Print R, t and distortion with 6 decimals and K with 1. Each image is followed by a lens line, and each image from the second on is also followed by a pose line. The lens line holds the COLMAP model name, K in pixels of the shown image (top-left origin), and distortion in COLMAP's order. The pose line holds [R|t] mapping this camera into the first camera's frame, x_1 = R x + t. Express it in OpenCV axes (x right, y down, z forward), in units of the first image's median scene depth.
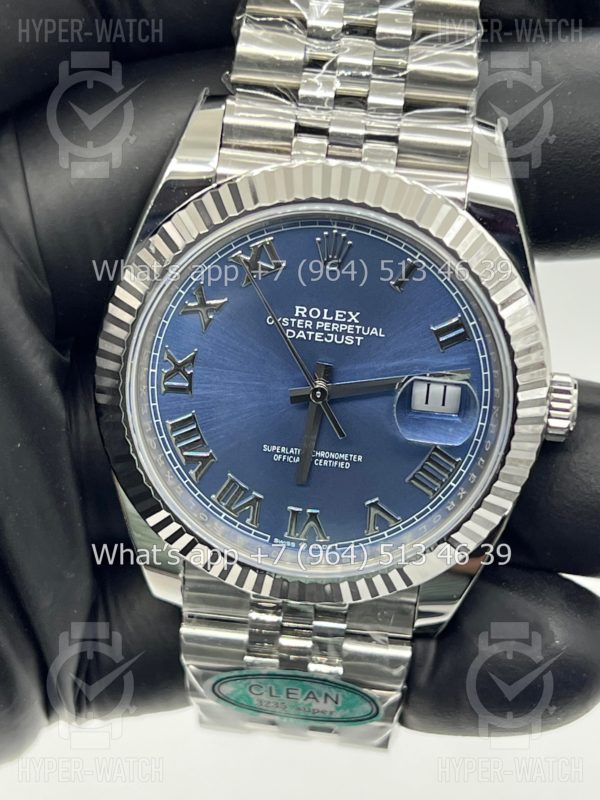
lens RADIAL K [[1884.9, 0, 300.0], [0, 1884.9, 400.0], [0, 0, 1]] dist [0.252673, -0.625020]
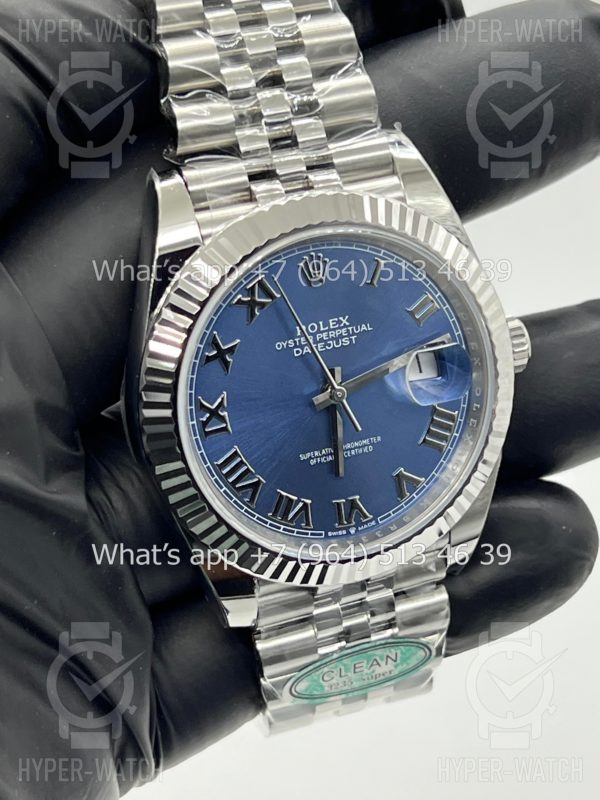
lens RADIAL K [[1884.9, 0, 300.0], [0, 1884.9, 400.0], [0, 0, 1]] dist [0.252673, -0.625020]
pose [[0.889440, -0.311396, 0.334558, -0.392305], [0.325831, 0.945330, 0.013643, -0.022918], [-0.320516, 0.096874, 0.942276, -0.065593]]
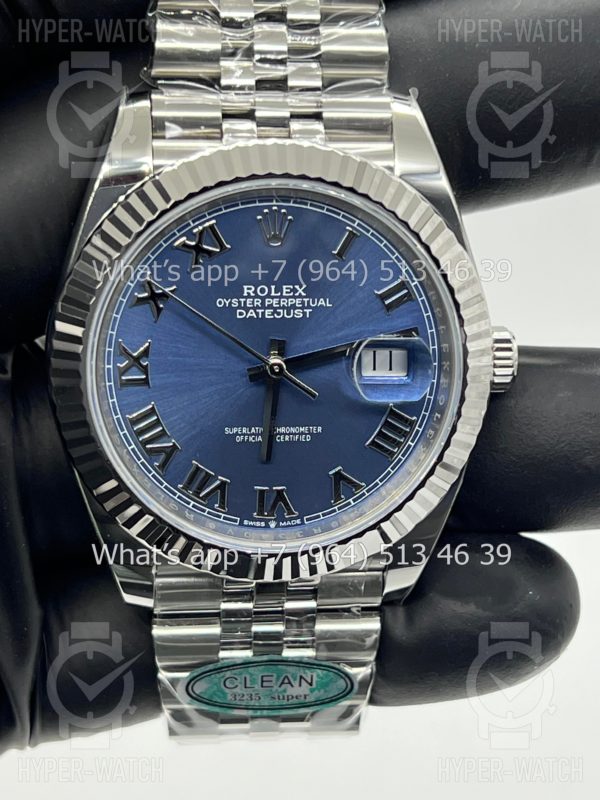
lens RADIAL K [[1884.9, 0, 300.0], [0, 1884.9, 400.0], [0, 0, 1]] dist [0.252673, -0.625020]
pose [[0.978748, -0.116094, 0.169041, -0.152043], [0.129259, 0.989204, -0.069048, 0.085769], [-0.159200, 0.089430, 0.983187, -0.005389]]
